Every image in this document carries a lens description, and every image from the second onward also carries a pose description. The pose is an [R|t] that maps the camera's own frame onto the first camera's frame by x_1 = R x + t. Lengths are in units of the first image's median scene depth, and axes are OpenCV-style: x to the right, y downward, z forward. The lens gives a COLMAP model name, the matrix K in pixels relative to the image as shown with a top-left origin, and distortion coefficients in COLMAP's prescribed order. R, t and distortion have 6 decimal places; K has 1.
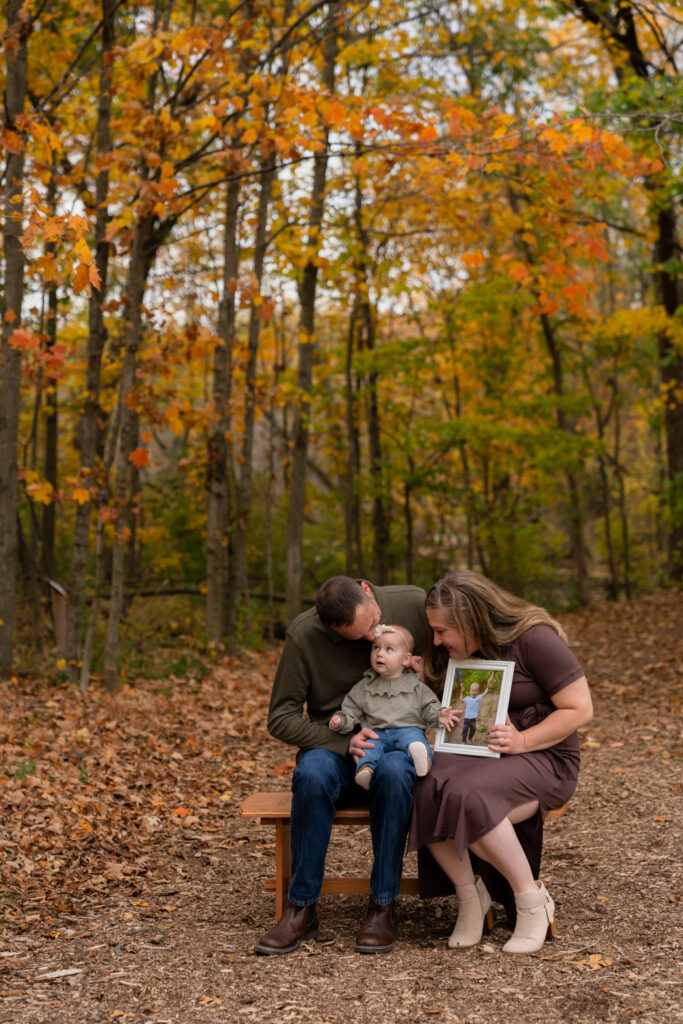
lens RADIAL K [[2229.6, 0, 321.3], [0, 2229.6, 569.7], [0, 0, 1]] dist [-0.022196, 0.459161]
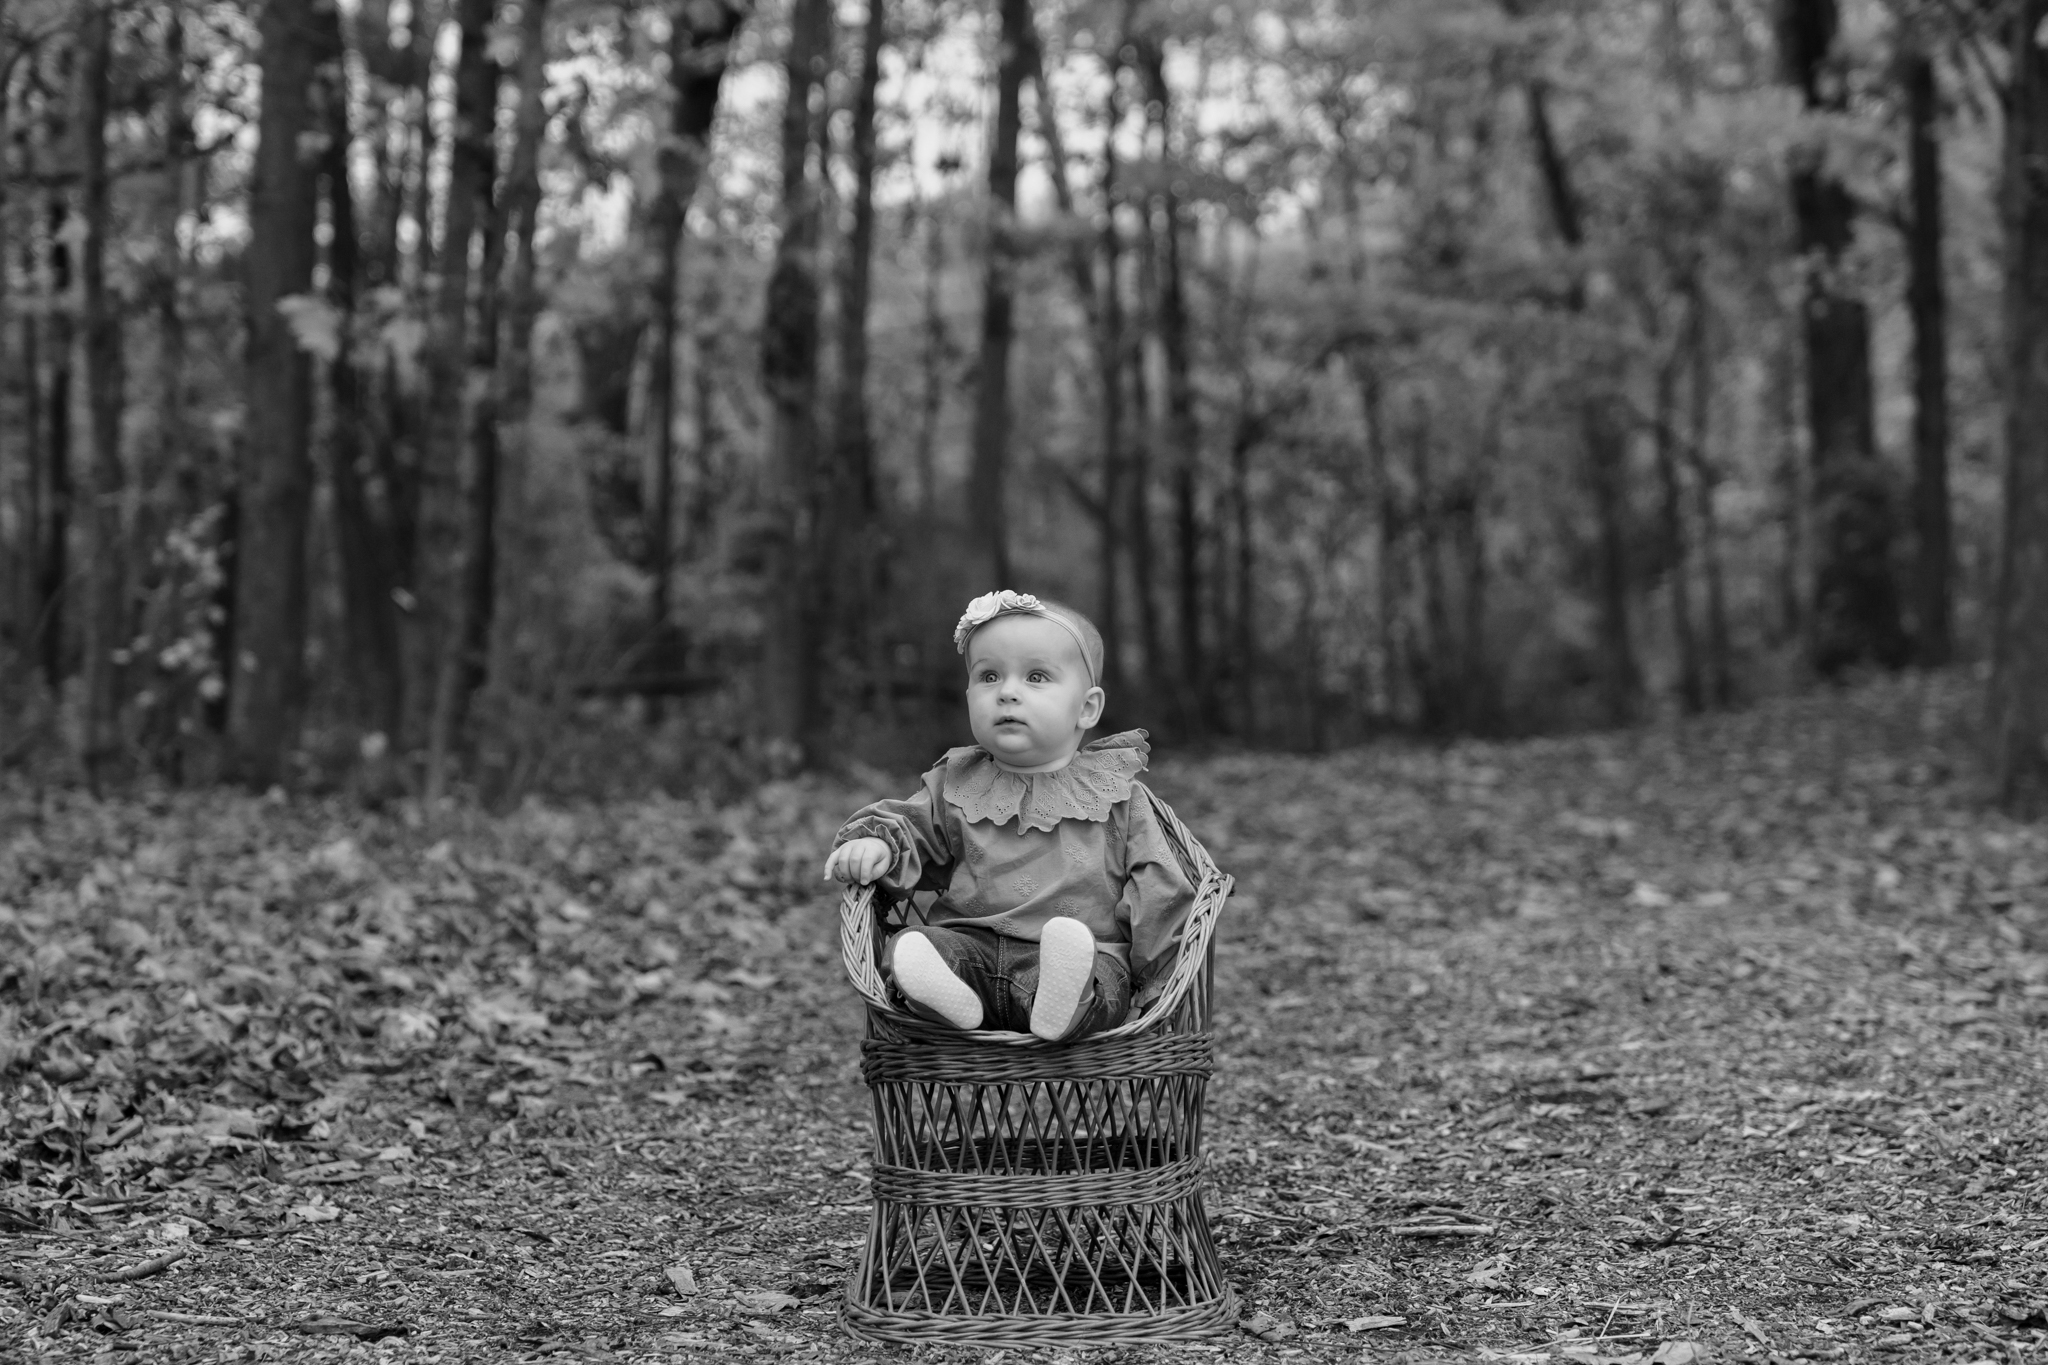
lens RADIAL K [[4459.2, 0, 958.1], [0, 4459.2, 540.9], [0, 0, 1]] dist [-0.022196, 0.459161]
pose [[0.999477, 0.002054, -0.032267, 0.033840], [-0.003365, 0.999168, -0.040633, 0.063504], [0.032157, 0.040720, 0.998653, 0.283803]]
